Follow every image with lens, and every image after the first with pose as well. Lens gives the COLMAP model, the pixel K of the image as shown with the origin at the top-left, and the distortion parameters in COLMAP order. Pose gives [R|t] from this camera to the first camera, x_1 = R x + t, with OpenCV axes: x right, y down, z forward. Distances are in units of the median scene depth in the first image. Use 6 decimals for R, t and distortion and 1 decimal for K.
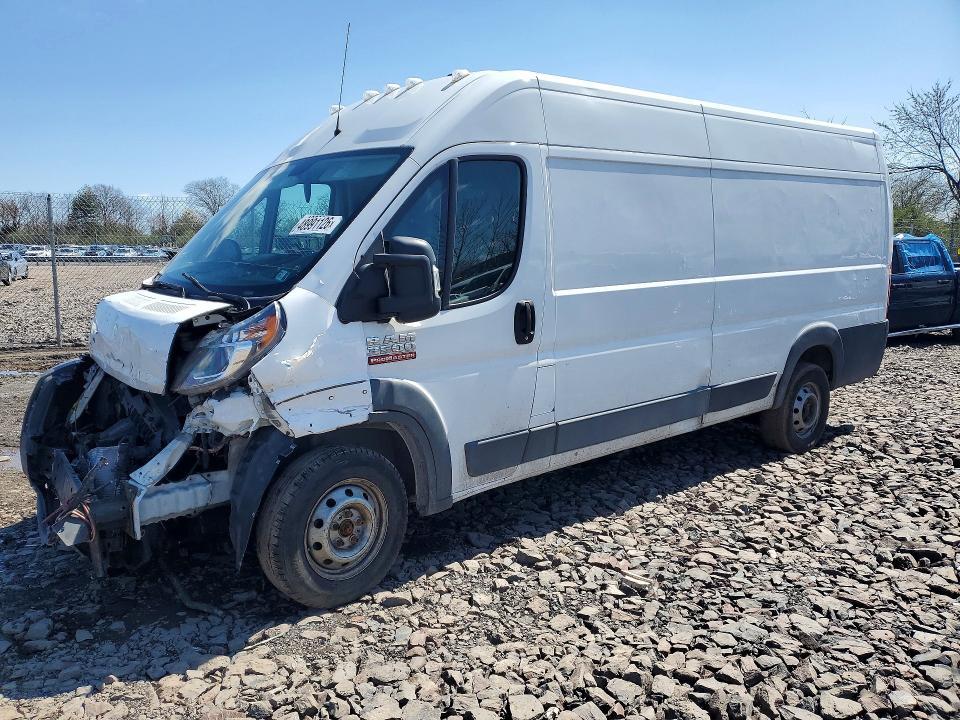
lens RADIAL K [[751.4, 0, 480.0], [0, 751.4, 360.0], [0, 0, 1]] dist [-0.003072, -0.002261]
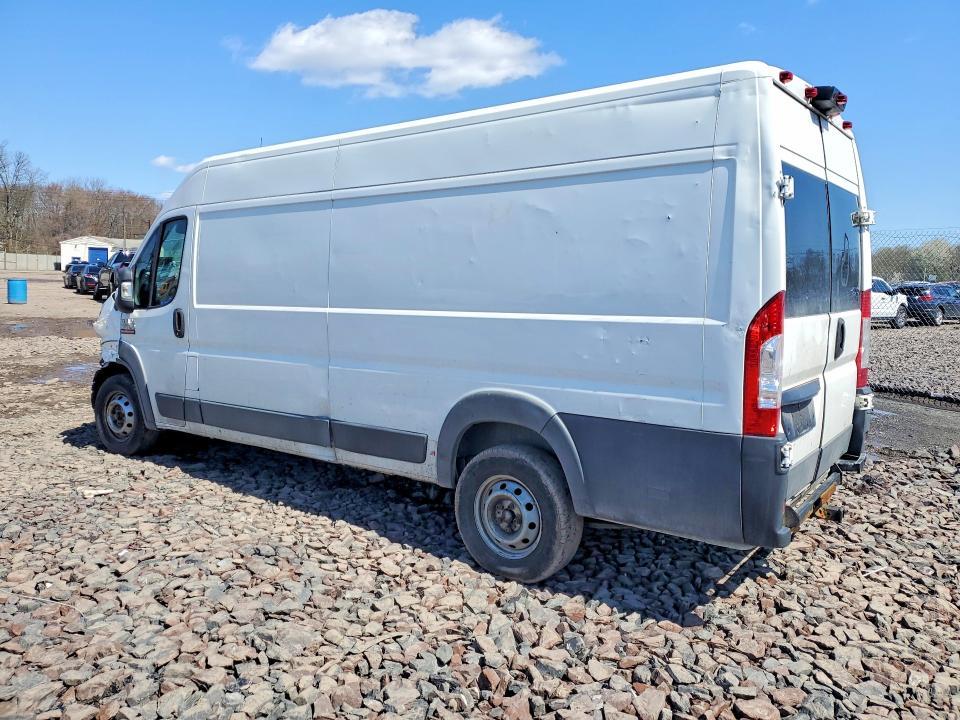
lens RADIAL K [[751.4, 0, 480.0], [0, 751.4, 360.0], [0, 0, 1]] dist [-0.003072, -0.002261]
pose [[0.263862, 0.092029, -0.960160, 1.639203], [-0.181302, 0.982427, 0.044340, -0.150587], [0.947368, 0.162379, 0.275911, 1.144877]]
